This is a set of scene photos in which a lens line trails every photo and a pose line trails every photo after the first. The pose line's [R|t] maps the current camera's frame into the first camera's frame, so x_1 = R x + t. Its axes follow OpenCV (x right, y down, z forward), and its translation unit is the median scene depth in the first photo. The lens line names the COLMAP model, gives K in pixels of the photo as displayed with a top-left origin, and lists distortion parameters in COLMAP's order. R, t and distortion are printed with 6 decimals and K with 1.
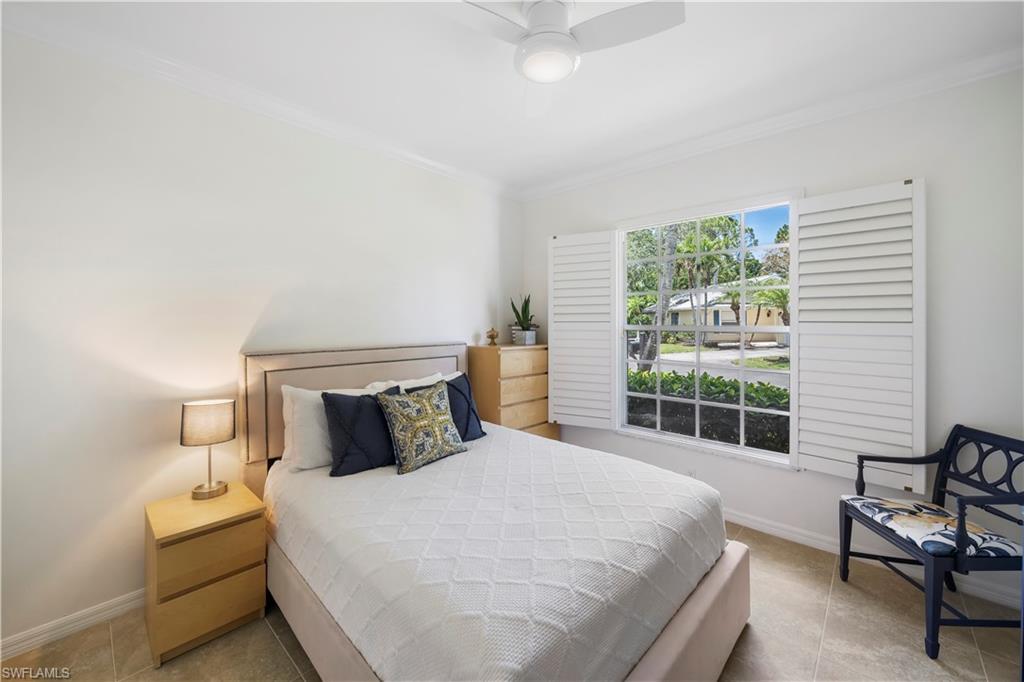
lens RADIAL K [[400.2, 0, 513.3], [0, 400.2, 320.3], [0, 0, 1]] dist [0.000443, 0.000051]
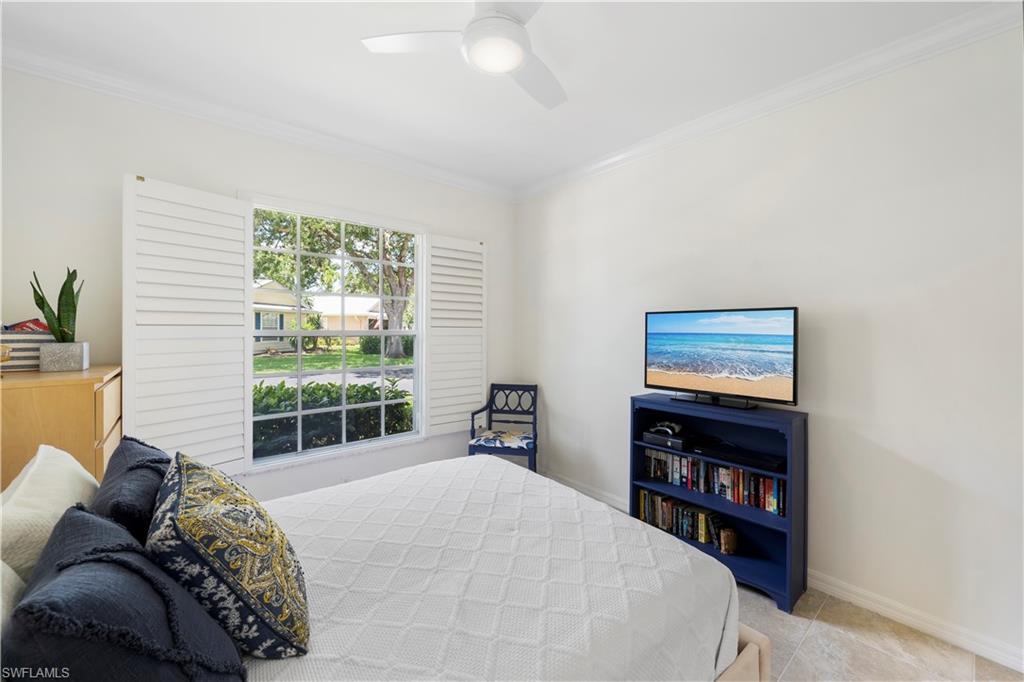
lens RADIAL K [[405.2, 0, 514.1], [0, 405.2, 326.1], [0, 0, 1]] dist [-0.001572, -0.000104]
pose [[0.116438, 0.004690, 0.993187, -0.461239], [-0.007992, 0.999961, -0.003785, 0.003607], [-0.993166, -0.007497, 0.116471, 0.449917]]
